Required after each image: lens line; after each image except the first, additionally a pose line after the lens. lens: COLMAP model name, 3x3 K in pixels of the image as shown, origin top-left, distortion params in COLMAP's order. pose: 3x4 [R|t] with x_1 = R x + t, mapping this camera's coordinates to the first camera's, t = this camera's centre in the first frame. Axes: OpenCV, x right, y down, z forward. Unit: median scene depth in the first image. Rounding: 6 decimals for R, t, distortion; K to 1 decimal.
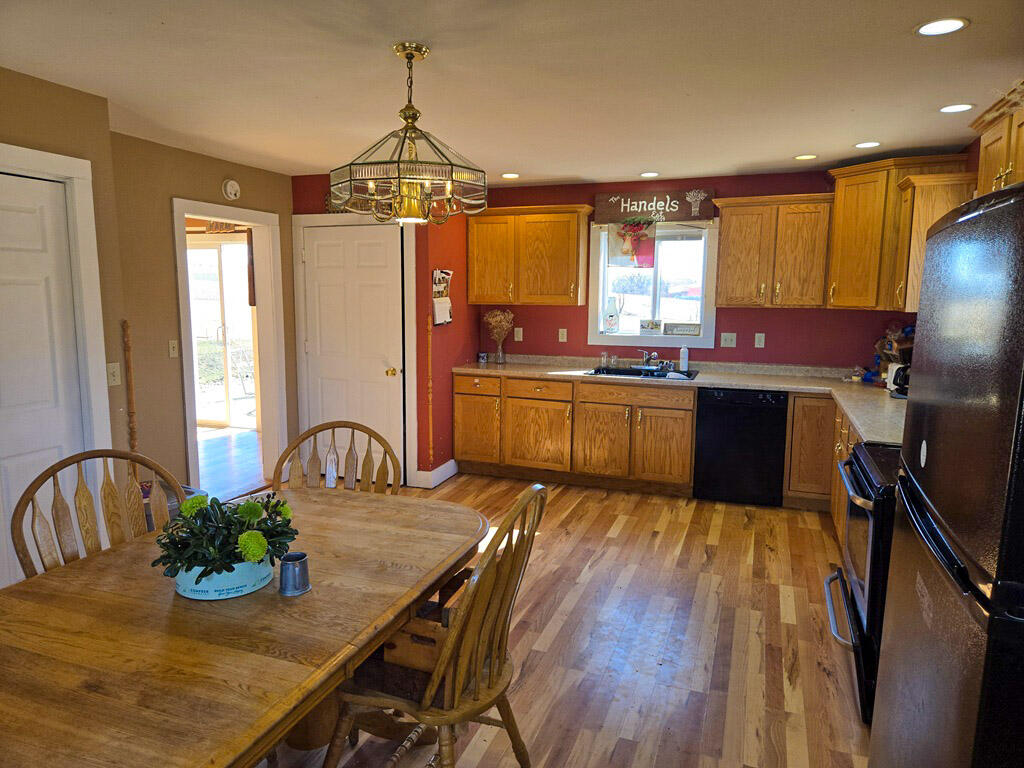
lens RADIAL K [[686.5, 0, 508.1], [0, 686.5, 382.3], [0, 0, 1]] dist [0.094661, -0.072268]
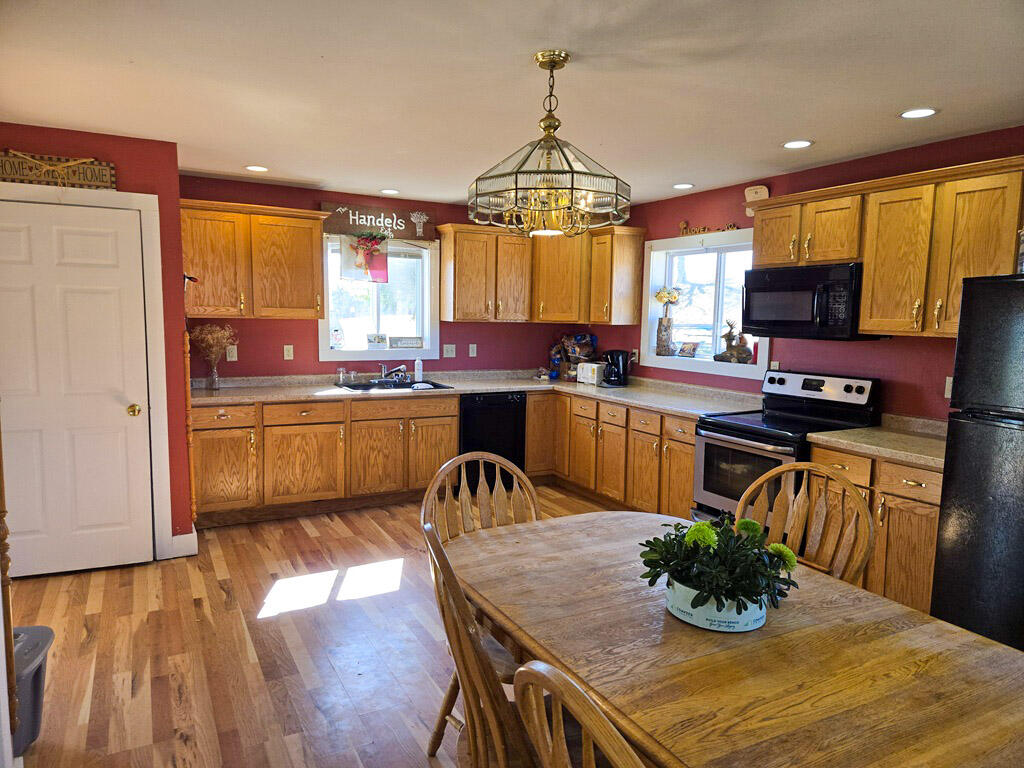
lens RADIAL K [[686.5, 0, 508.1], [0, 686.5, 382.3], [0, 0, 1]] dist [0.094661, -0.072268]
pose [[0.661644, -0.071709, 0.746382, -0.451947], [0.087161, 0.996024, 0.018428, -0.023025], [-0.744735, 0.052862, 0.665263, 0.202127]]
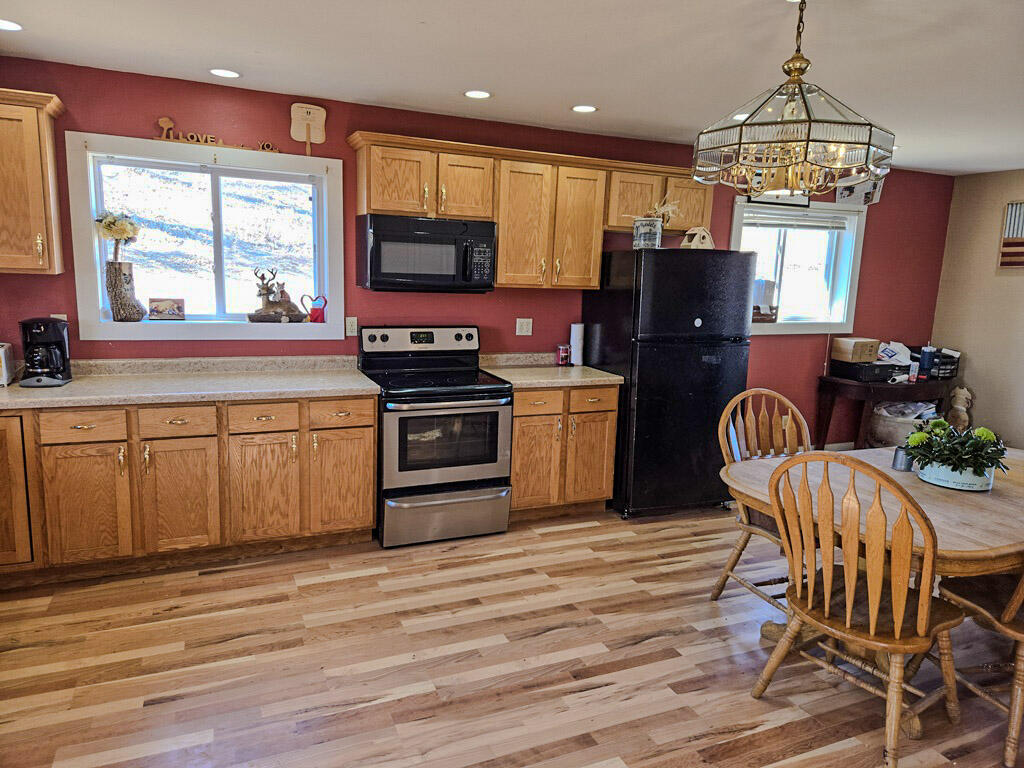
lens RADIAL K [[686.5, 0, 508.1], [0, 686.5, 382.3], [0, 0, 1]] dist [0.094661, -0.072268]
pose [[-0.693301, -0.141215, 0.706677, -0.269183], [0.059545, 0.966034, 0.251460, -0.116575], [-0.718184, 0.216417, -0.661344, 0.919636]]
